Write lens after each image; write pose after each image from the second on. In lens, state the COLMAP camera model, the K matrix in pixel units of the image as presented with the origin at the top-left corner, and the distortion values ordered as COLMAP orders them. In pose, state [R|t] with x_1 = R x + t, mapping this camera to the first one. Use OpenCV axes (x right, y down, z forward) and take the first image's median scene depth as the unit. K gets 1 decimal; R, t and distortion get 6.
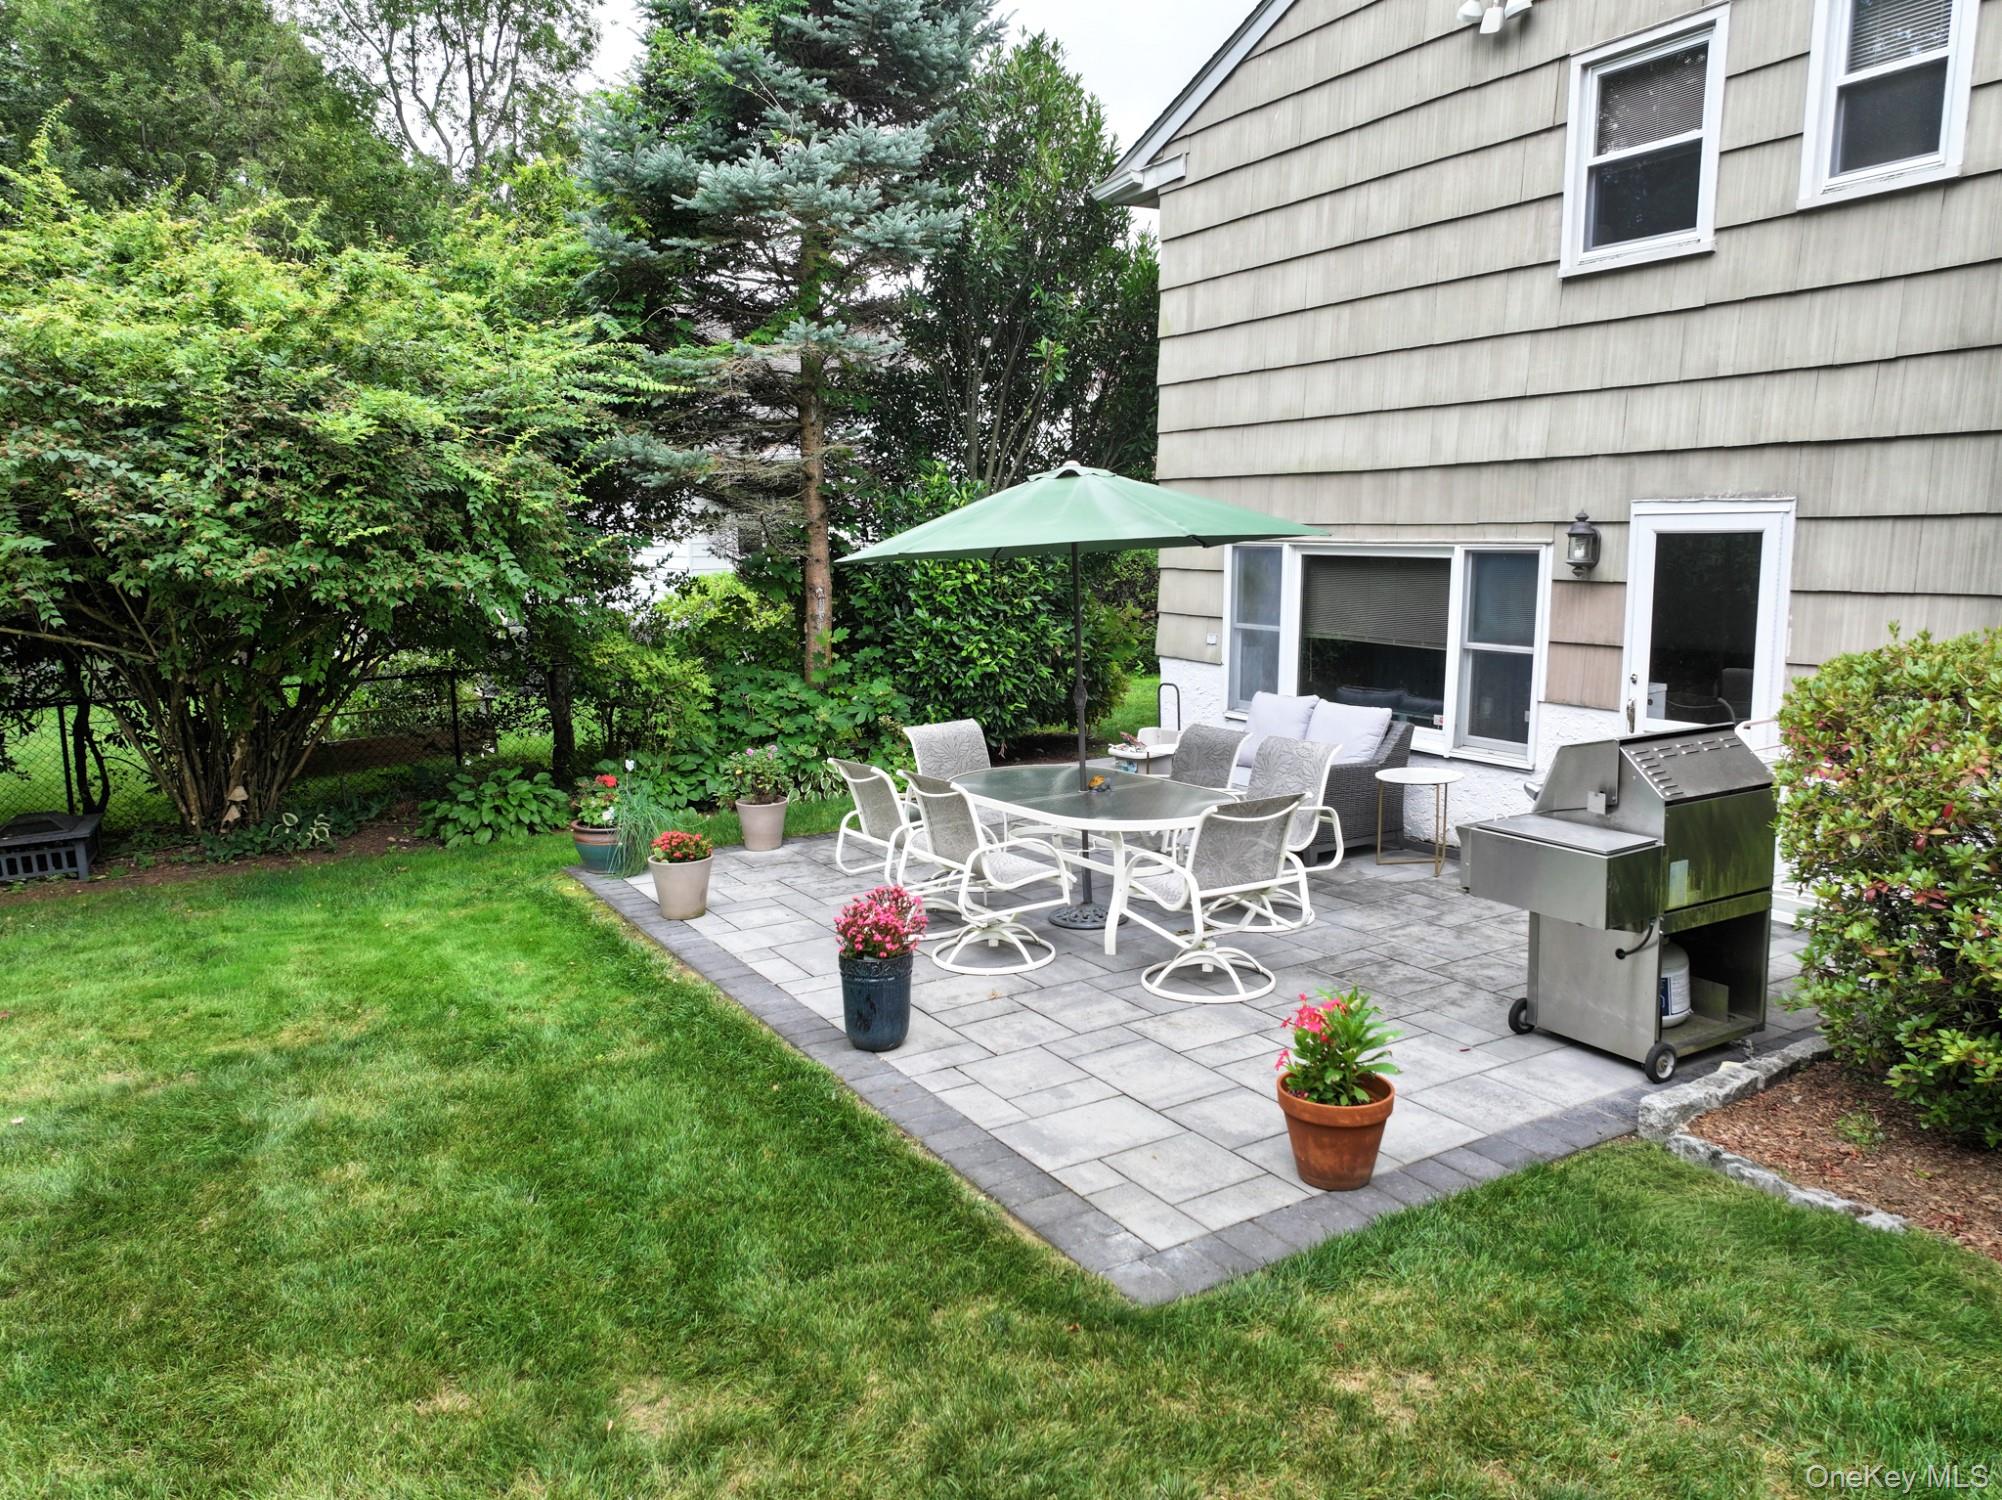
lens RADIAL K [[1406.9, 0, 1004.6], [0, 1406.9, 740.6], [0, 0, 1]] dist [-0.006850, 0.032294]
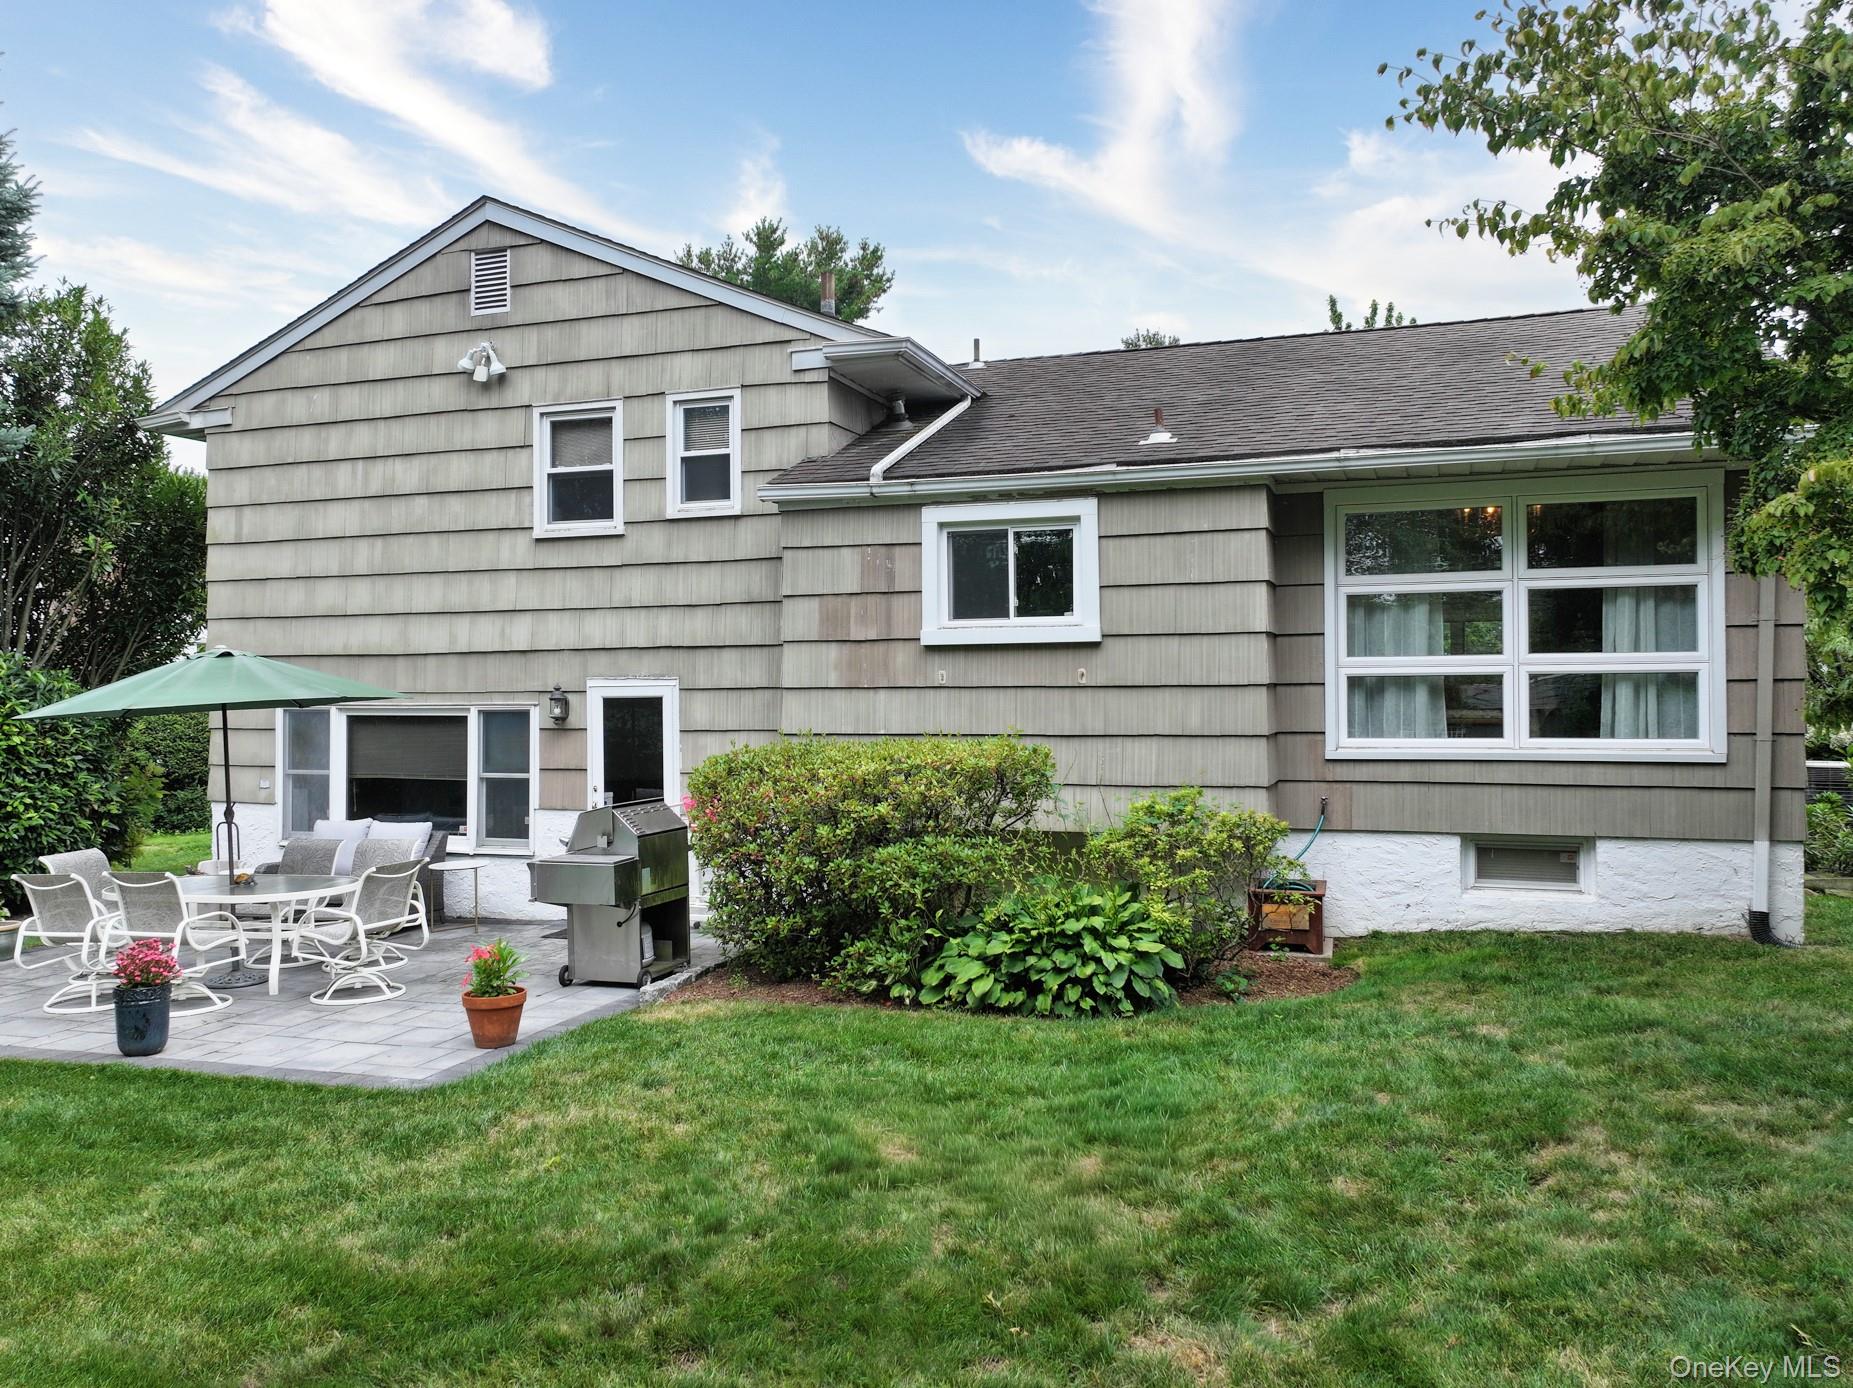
lens RADIAL K [[1302.2, 0, 929.8], [0, 1302.2, 685.3], [0, 0, 1]] dist [-0.006850, 0.032294]
pose [[0.754569, 0.007147, 0.656182, -0.227841], [0.098918, 0.987276, -0.124504, 0.059753], [-0.648722, 0.158855, 0.744261, -0.349069]]
